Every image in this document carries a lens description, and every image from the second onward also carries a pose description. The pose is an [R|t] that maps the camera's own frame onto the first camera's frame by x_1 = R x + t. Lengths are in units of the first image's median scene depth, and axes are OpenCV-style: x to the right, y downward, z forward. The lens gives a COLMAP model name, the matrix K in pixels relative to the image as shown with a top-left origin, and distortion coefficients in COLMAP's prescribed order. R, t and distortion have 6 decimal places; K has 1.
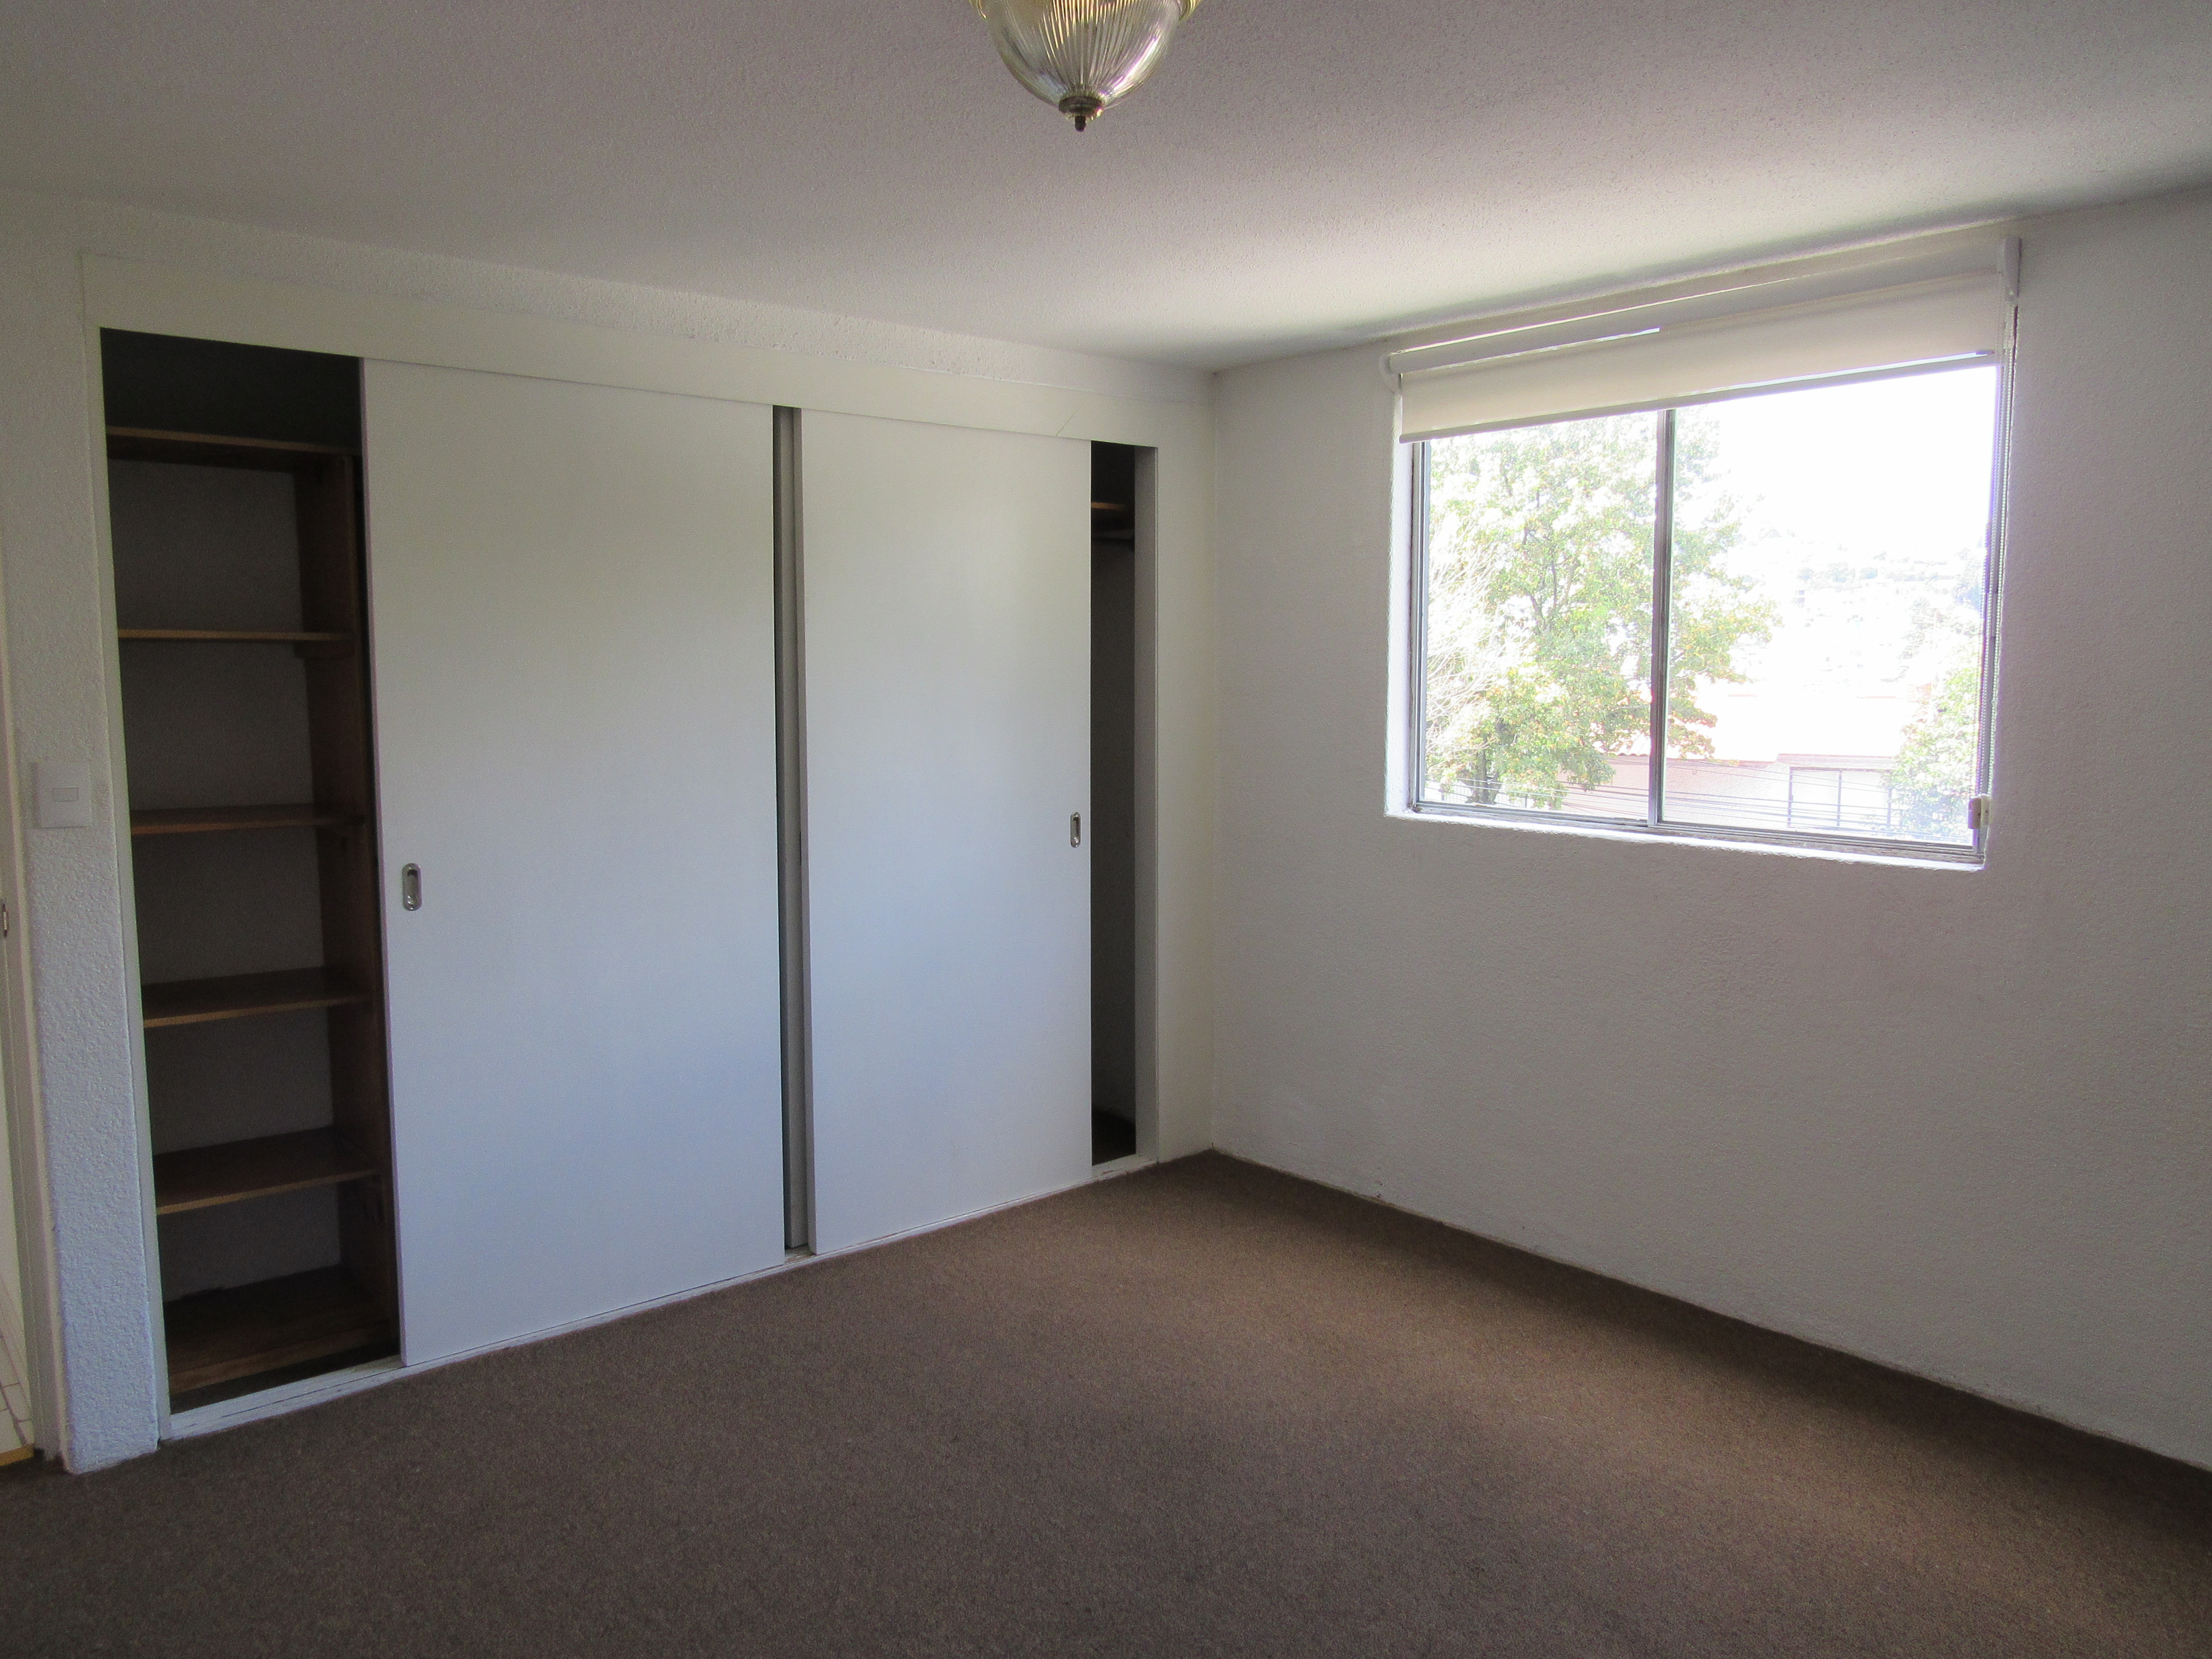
lens RADIAL K [[1598.1, 0, 1125.5], [0, 1598.1, 839.4], [0, 0, 1]] dist [-0.023787, 0.008618]
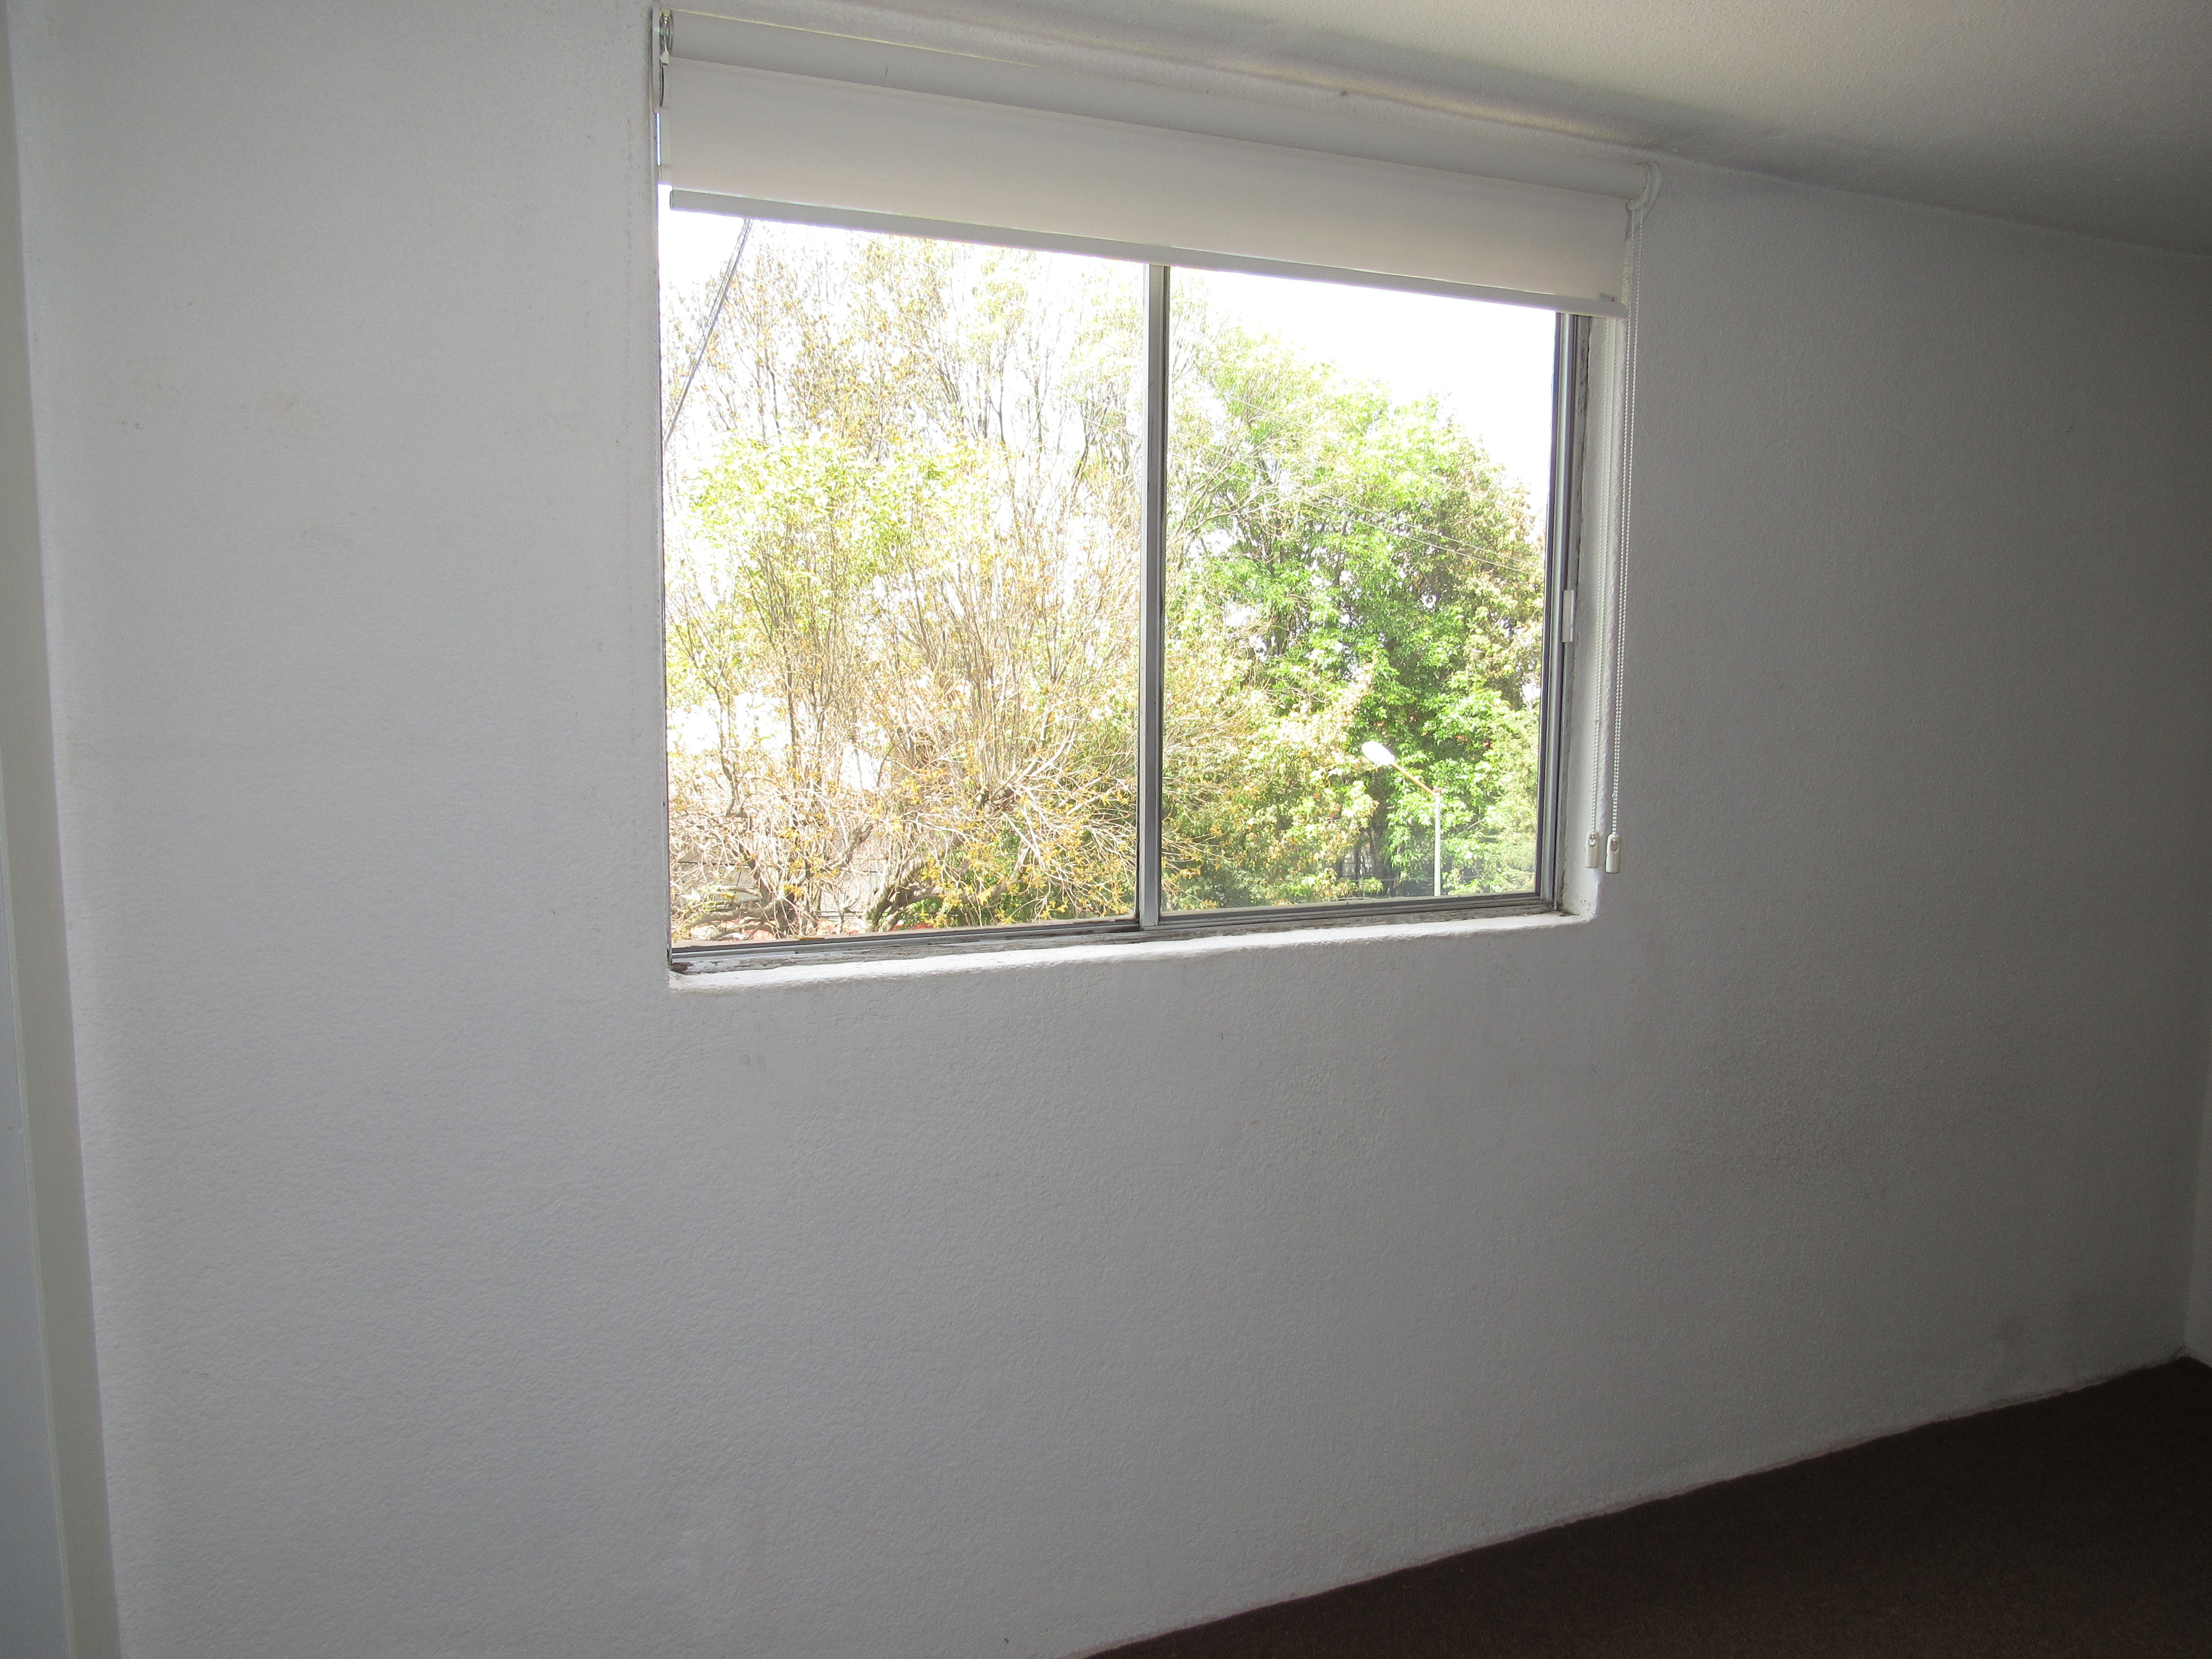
lens RADIAL K [[1598.1, 0, 1116.1], [0, 1598.1, 834.3], [0, 0, 1]] dist [-0.023787, 0.008618]
pose [[0.288739, -0.109383, 0.951139, -0.285918], [0.094550, 0.991854, 0.085363, -0.104421], [-0.952728, 0.065282, 0.296729, 0.849829]]
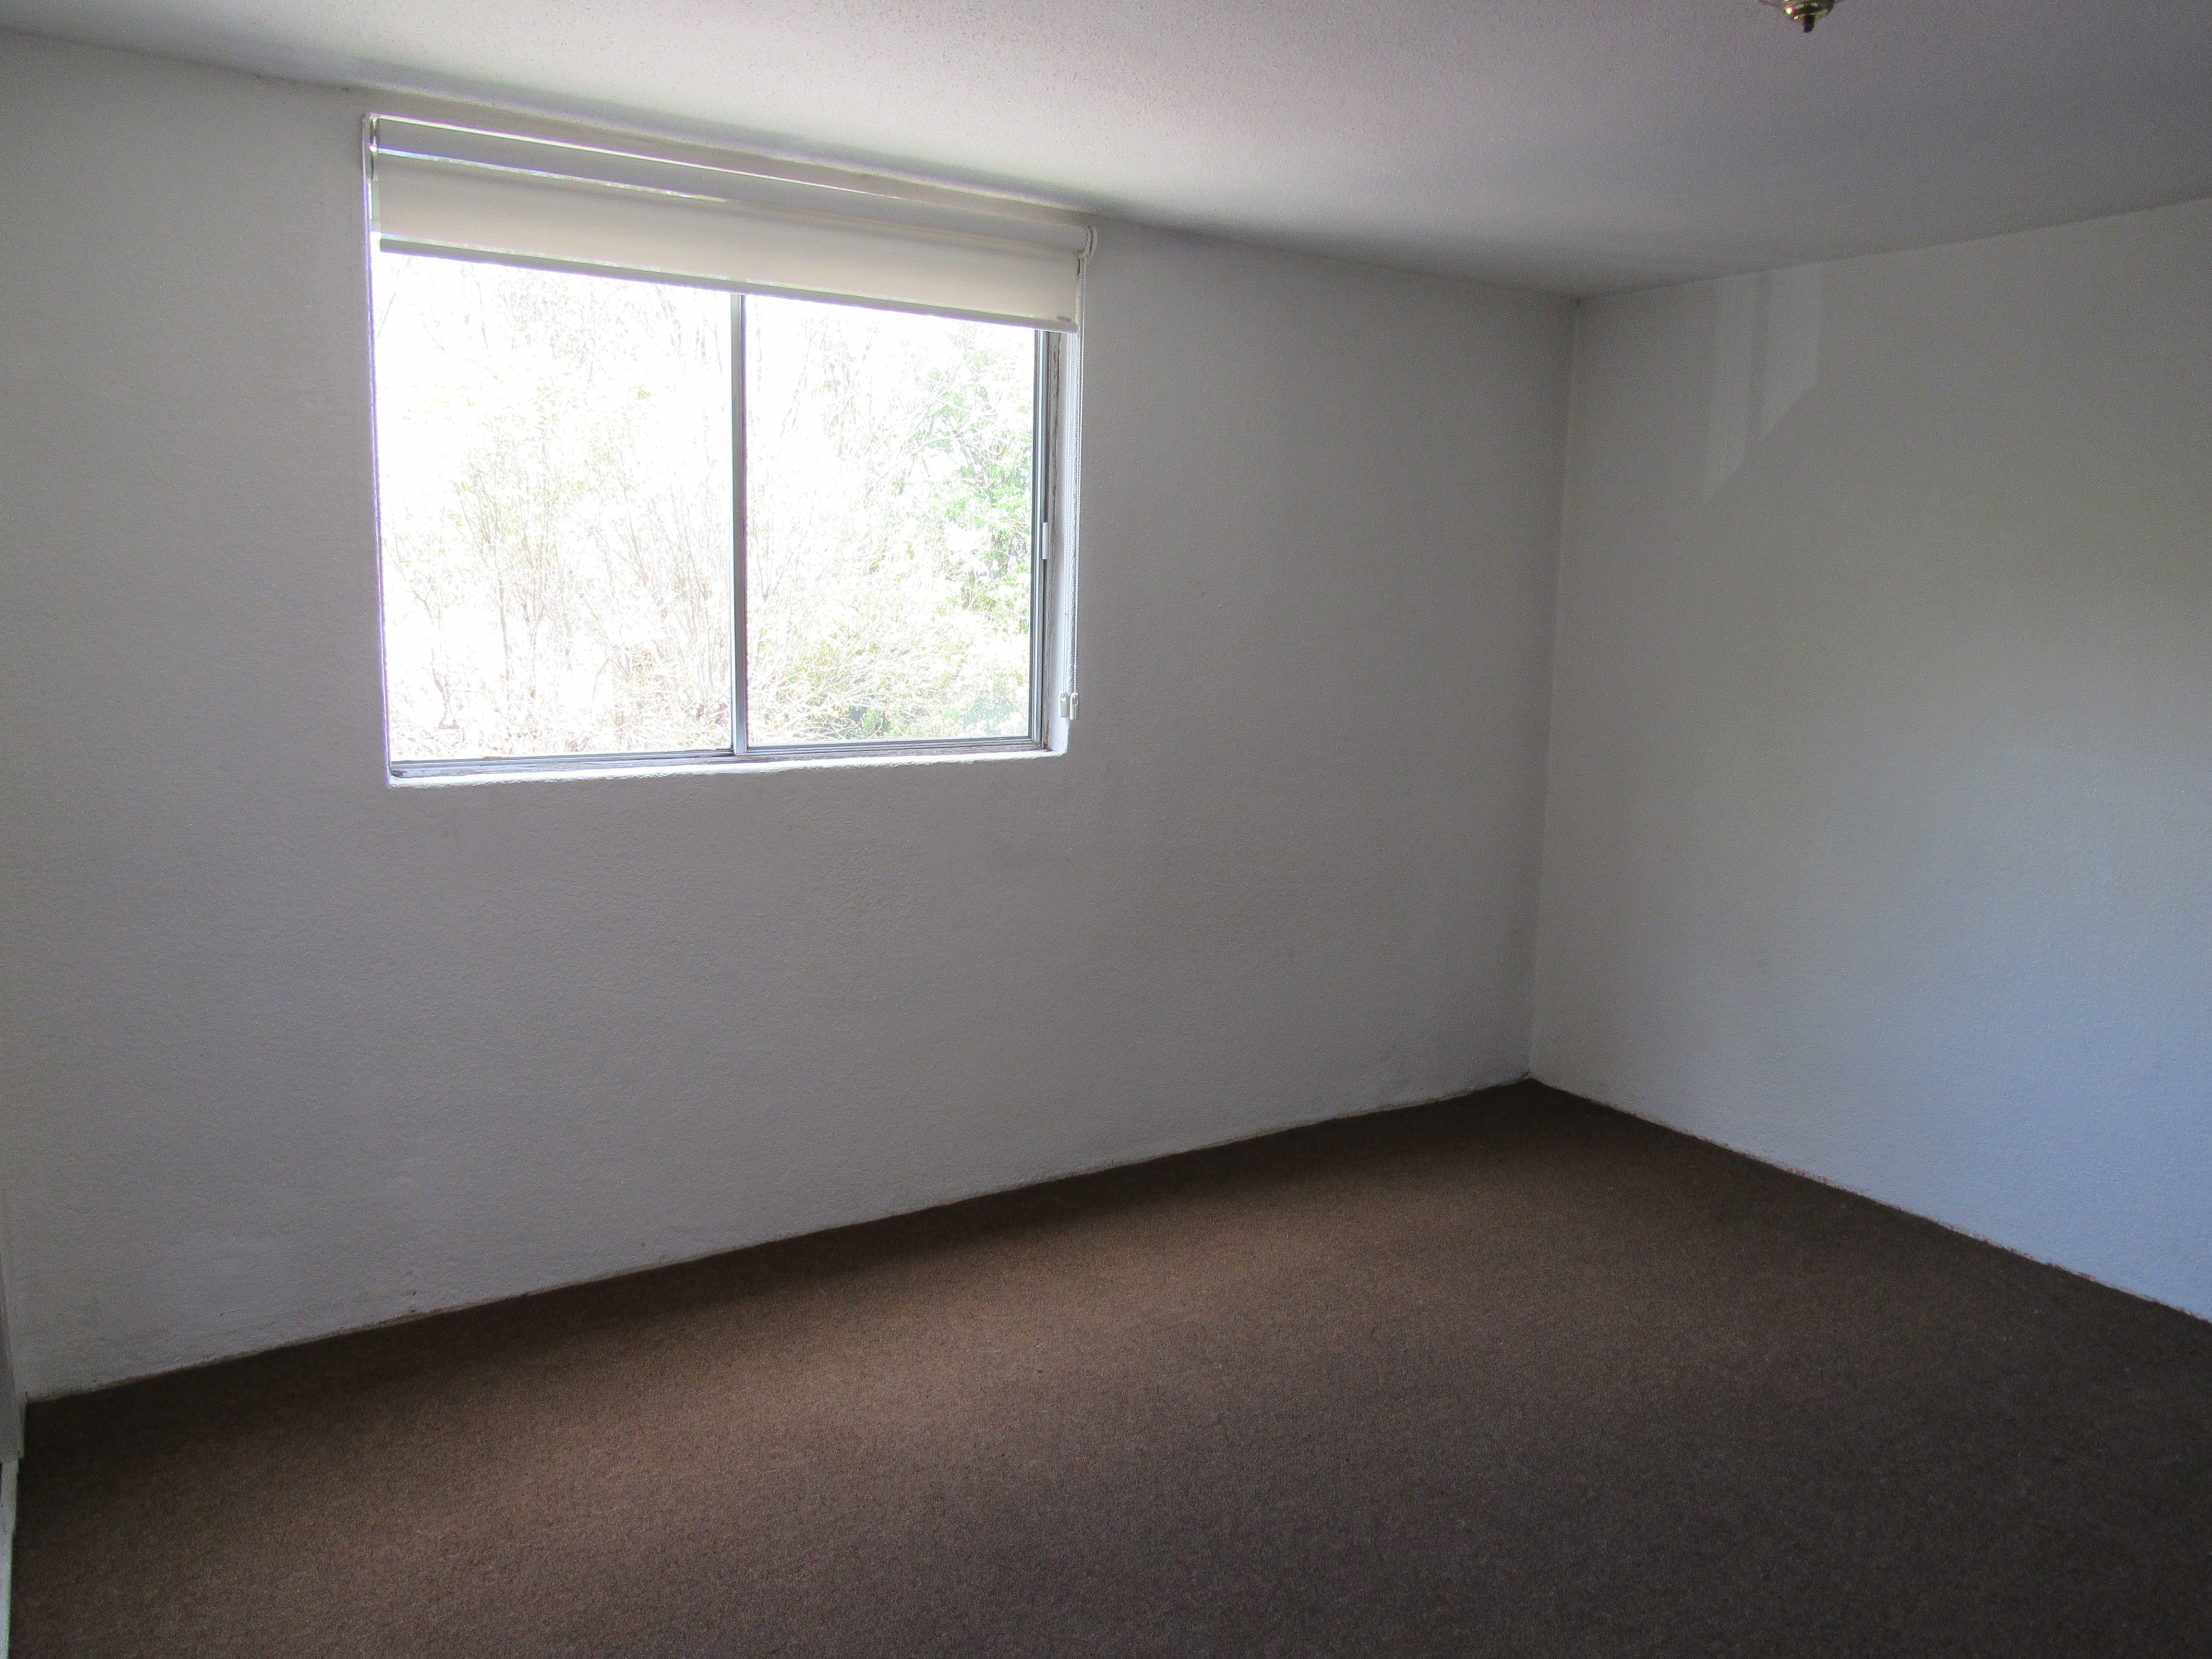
lens RADIAL K [[1598.1, 0, 1113.1], [0, 1598.1, 821.4], [0, 0, 1]] dist [-0.023787, 0.008618]
pose [[0.133480, -0.148318, 0.979890, -0.565902], [0.083562, 0.986901, 0.137997, -0.081525], [-0.987522, 0.063461, 0.144125, 0.680995]]
